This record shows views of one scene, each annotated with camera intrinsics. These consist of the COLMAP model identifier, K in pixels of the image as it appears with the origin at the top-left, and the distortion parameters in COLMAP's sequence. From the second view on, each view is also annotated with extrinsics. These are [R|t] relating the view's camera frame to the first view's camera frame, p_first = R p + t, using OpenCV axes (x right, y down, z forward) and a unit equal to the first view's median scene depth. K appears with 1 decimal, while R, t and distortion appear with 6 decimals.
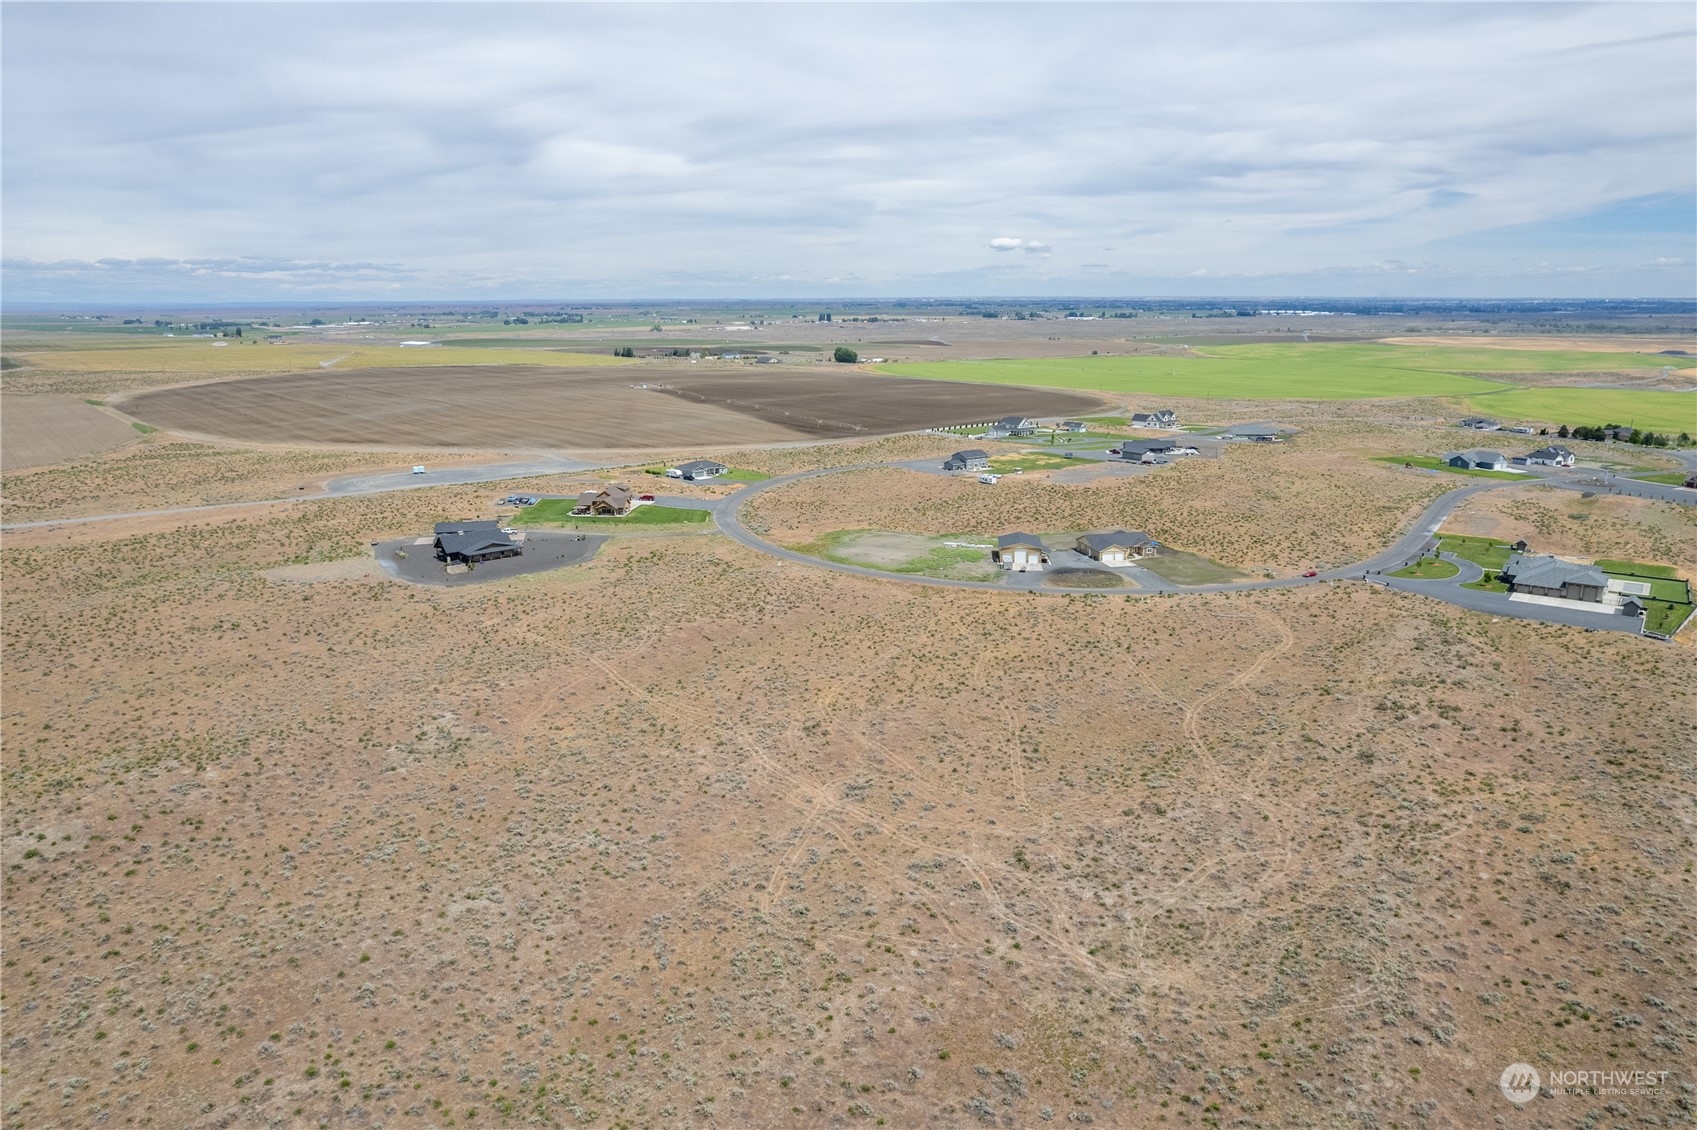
lens RADIAL K [[1141.5, 0, 845.5], [0, 1141.5, 480.4], [0, 0, 1]] dist [-0.084277, 0.097375]
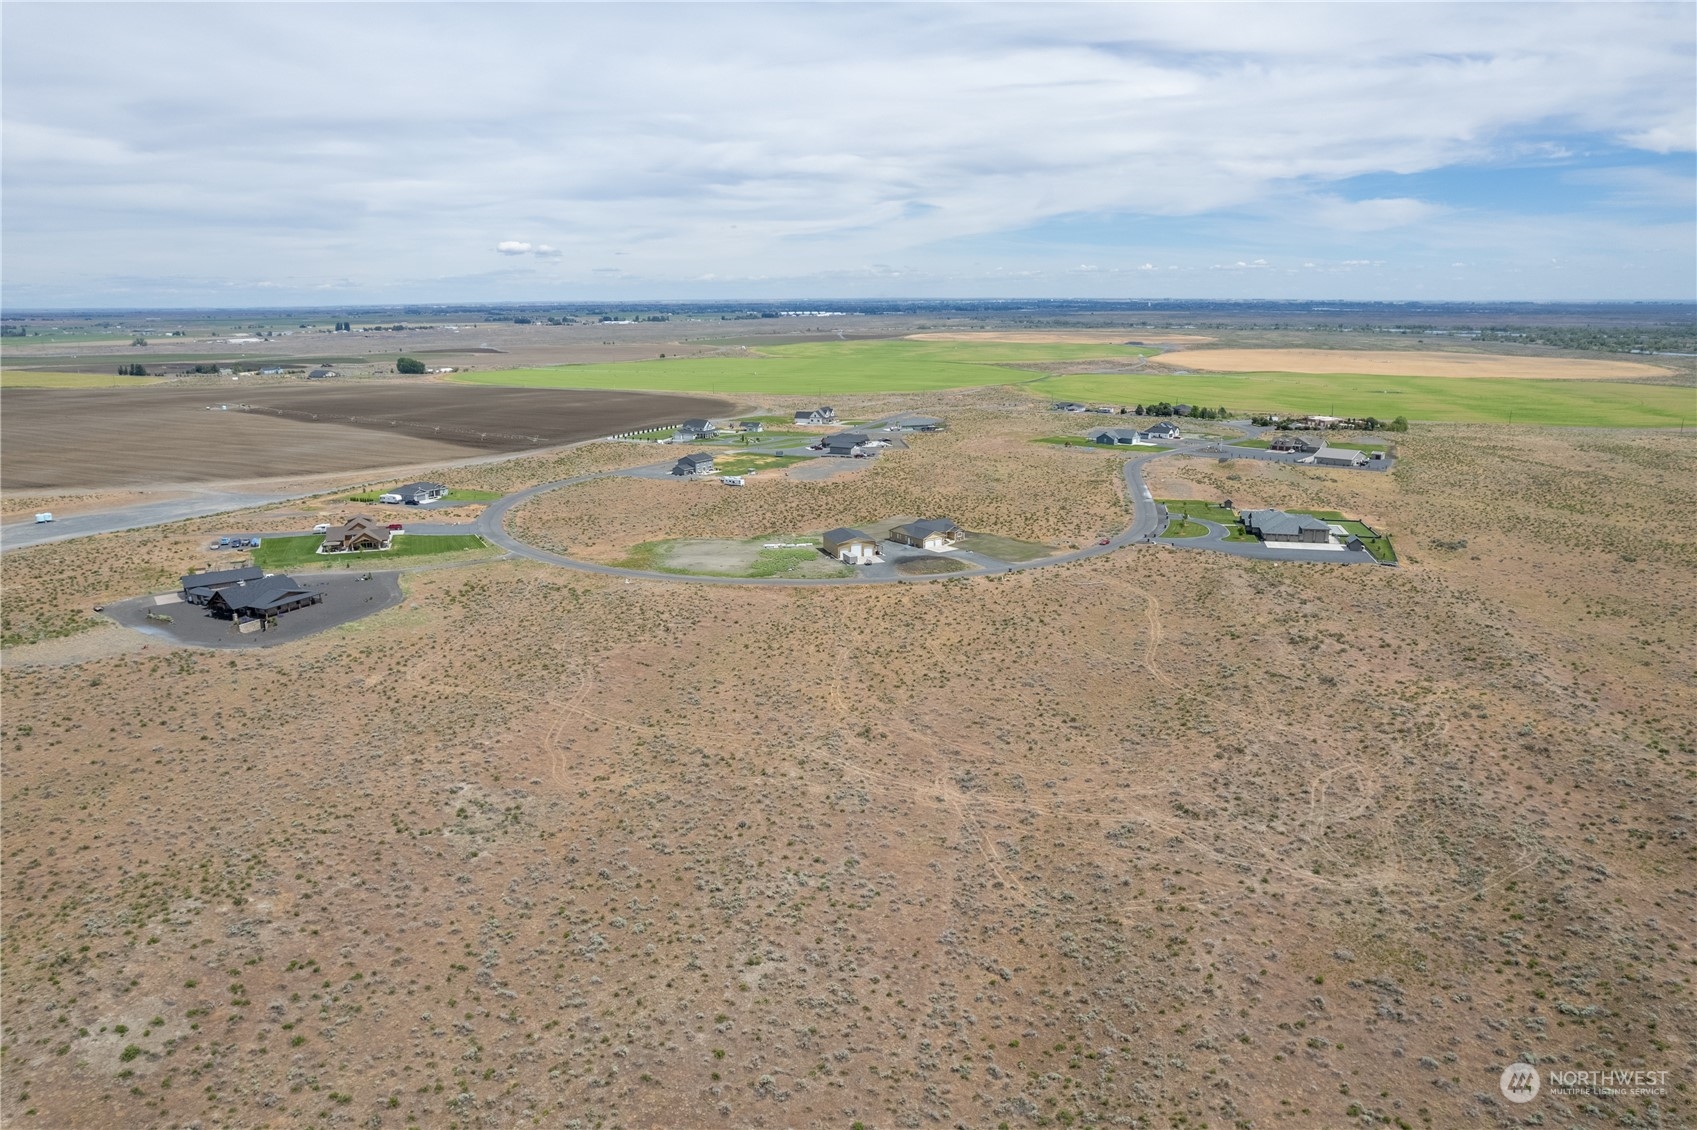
lens RADIAL K [[1141.5, 0, 845.5], [0, 1141.5, 480.4], [0, 0, 1]] dist [-0.084277, 0.097375]
pose [[0.913437, -0.067509, 0.401342, -0.111096], [0.069054, 0.997556, 0.010631, -0.003342], [-0.401079, 0.018003, 0.915867, 0.025661]]
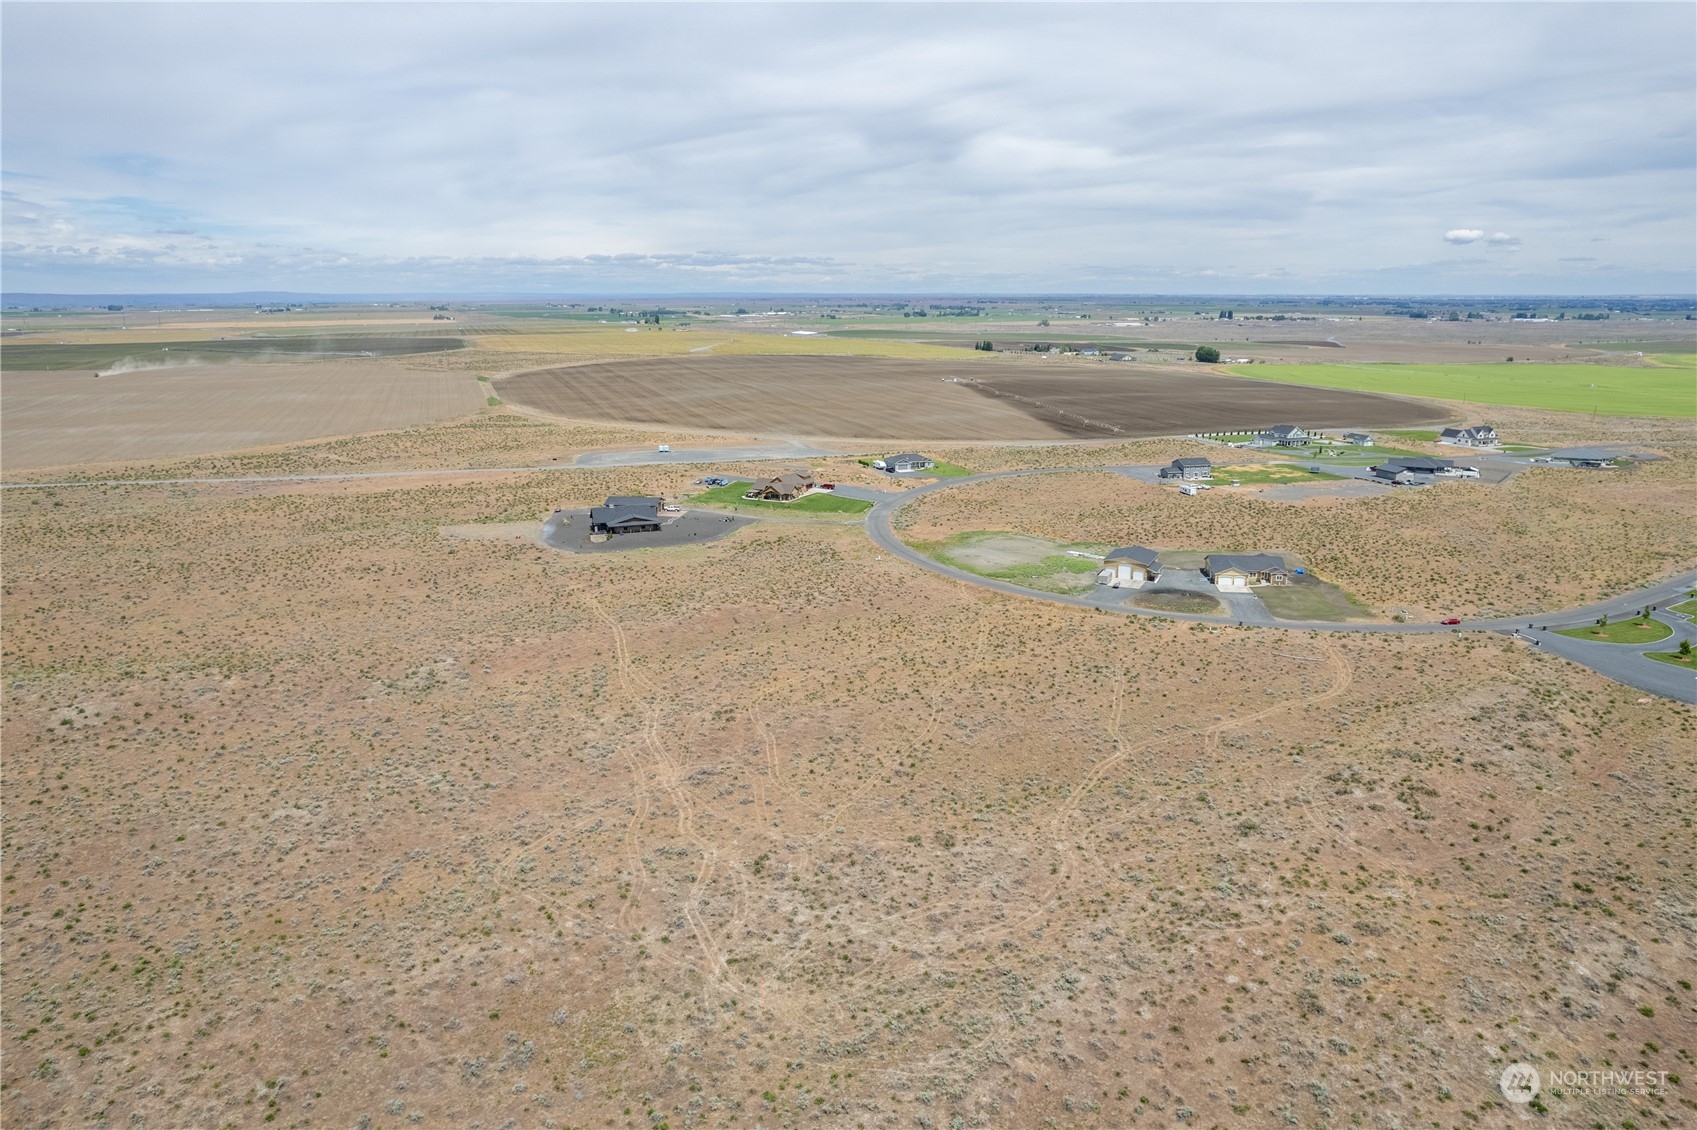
lens RADIAL K [[1141.5, 0, 845.5], [0, 1141.5, 480.4], [0, 0, 1]] dist [-0.084277, 0.097375]
pose [[0.936202, 0.060731, -0.346175, 0.108606], [-0.059086, 0.998135, 0.015313, -0.003678], [0.346459, 0.006118, 0.938045, 0.019105]]
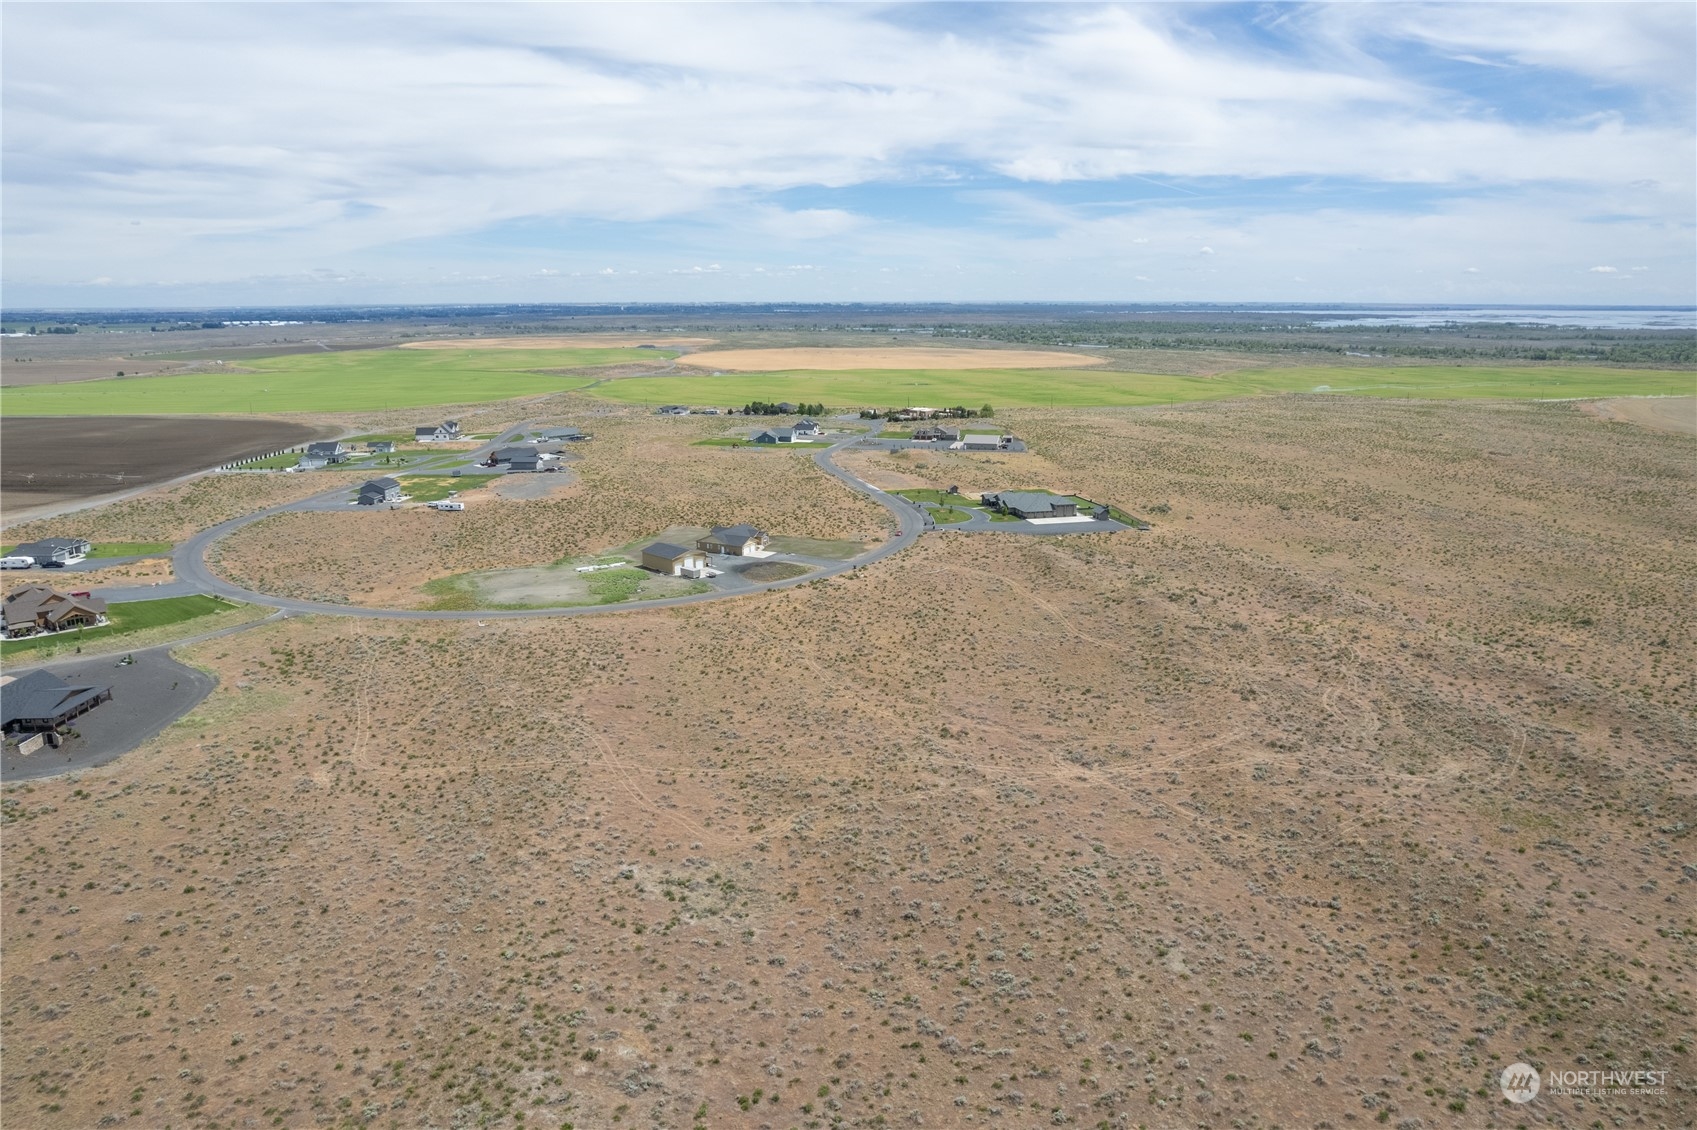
lens RADIAL K [[1141.5, 0, 845.5], [0, 1141.5, 480.4], [0, 0, 1]] dist [-0.084277, 0.097375]
pose [[0.636595, -0.123221, 0.761291, -0.211191], [0.128810, 0.990275, 0.052572, -0.016555], [-0.760365, 0.064594, 0.646276, 0.107996]]
